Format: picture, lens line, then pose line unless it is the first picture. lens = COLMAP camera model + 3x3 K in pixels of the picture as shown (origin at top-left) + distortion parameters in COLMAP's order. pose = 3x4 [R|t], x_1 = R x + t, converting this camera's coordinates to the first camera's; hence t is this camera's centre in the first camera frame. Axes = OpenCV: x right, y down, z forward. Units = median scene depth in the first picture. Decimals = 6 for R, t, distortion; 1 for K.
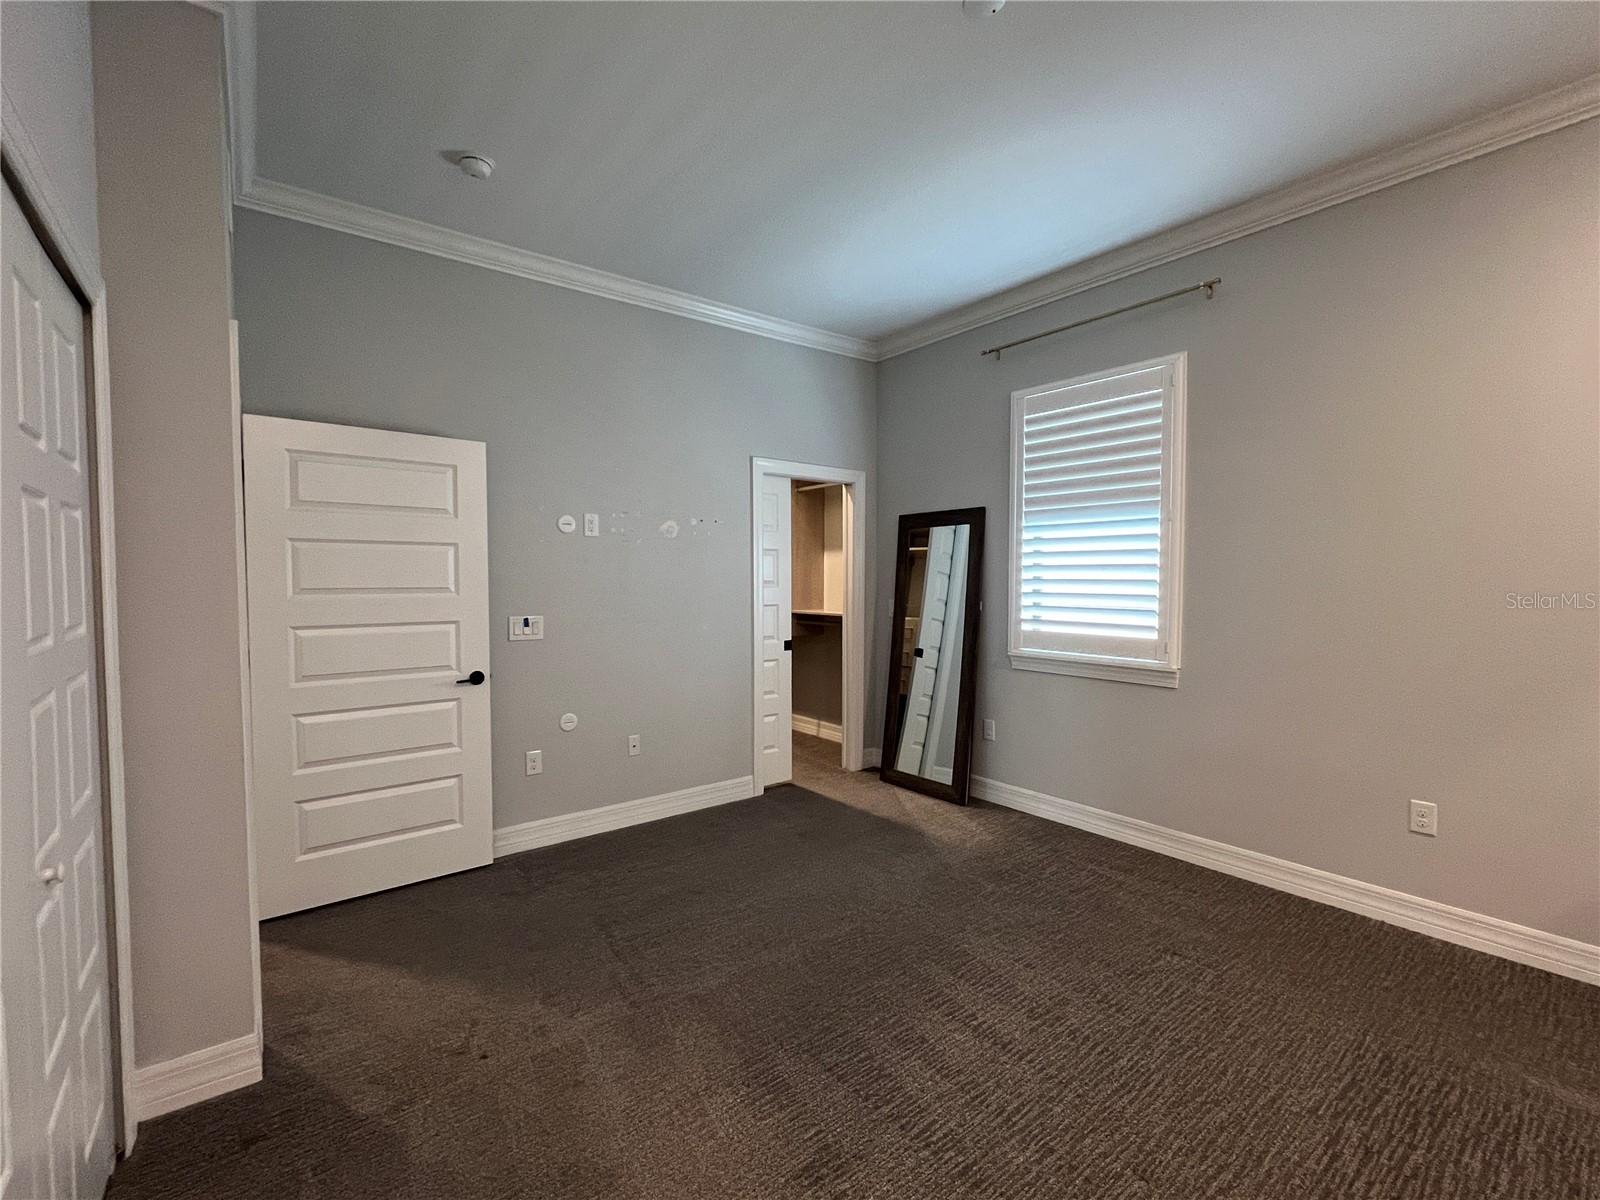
lens RADIAL K [[701.0, 0, 793.9], [0, 701.0, 604.3], [0, 0, 1]] dist [-0.001459, -0.000018]
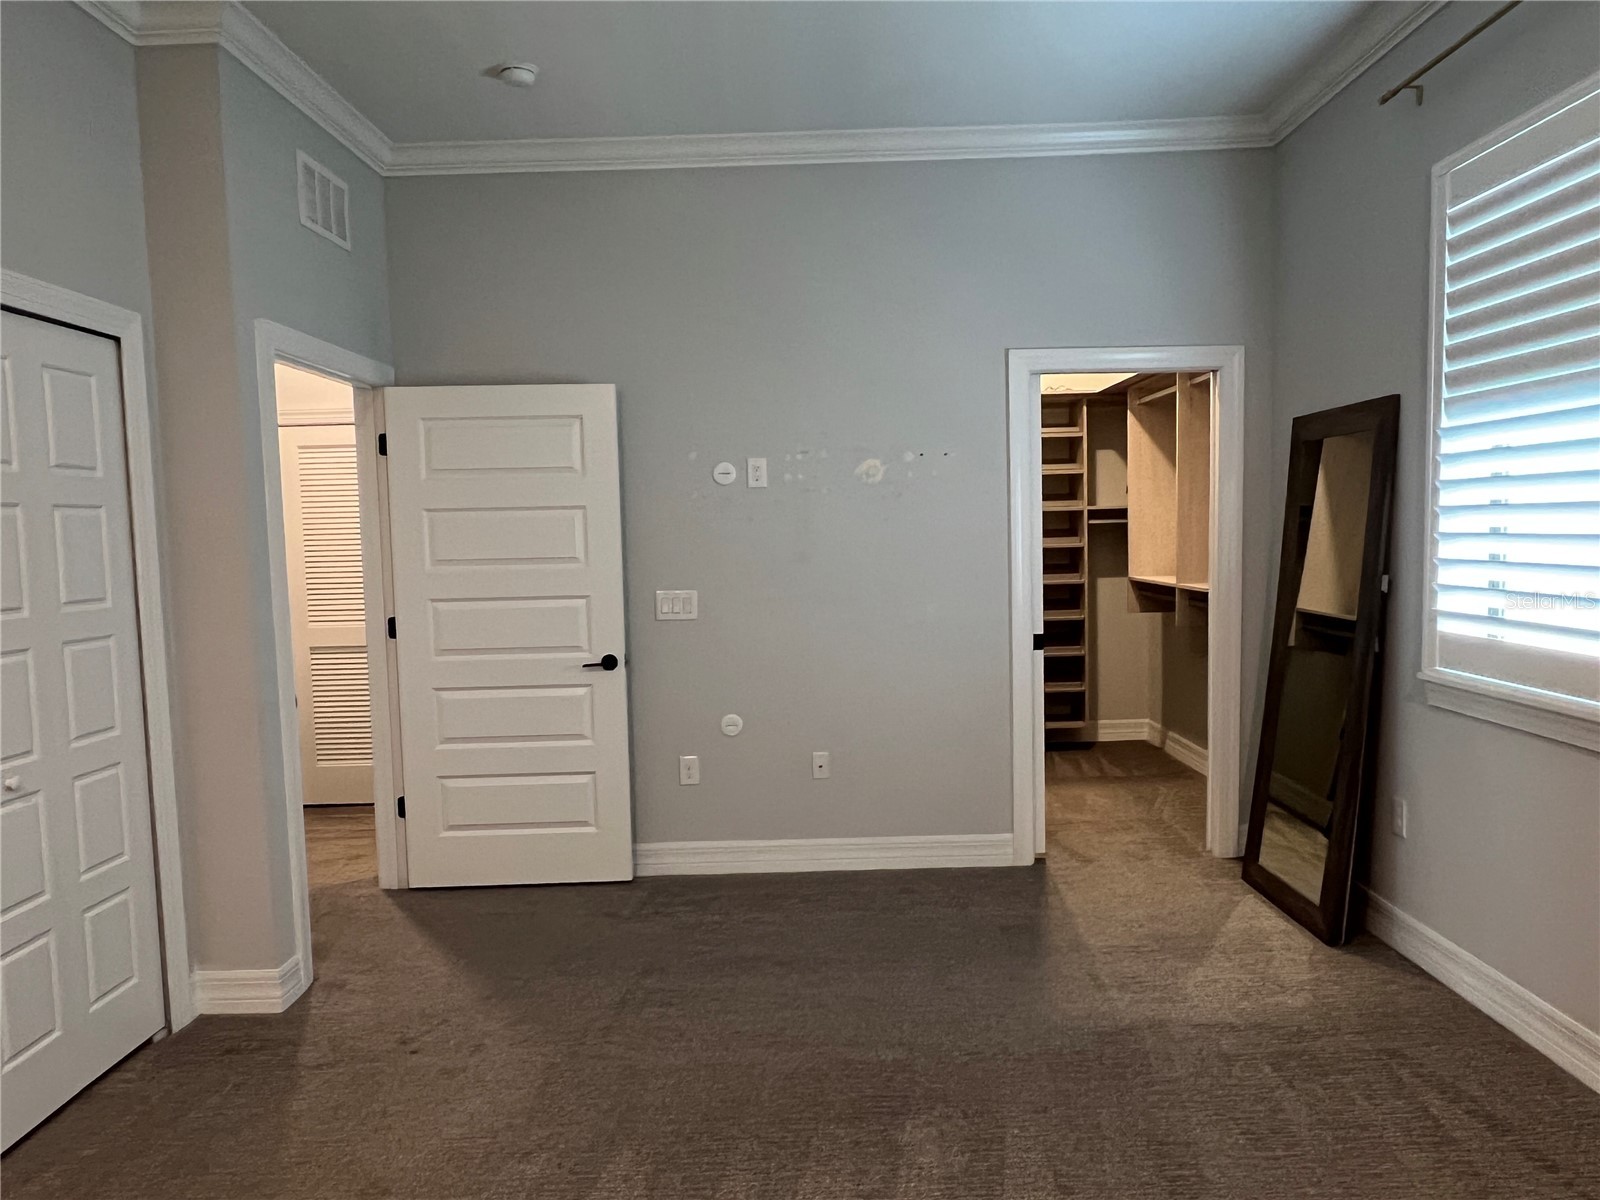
lens RADIAL K [[1069.4, 0, 801.8], [0, 1069.4, 610.9], [0, 0, 1]] dist [-0.000374, 0.002808]
pose [[0.790088, 0.027859, -0.612360, 0.469399], [-0.000048, 0.998970, 0.045385, -0.014912], [0.612994, -0.035829, 0.789275, 0.101393]]
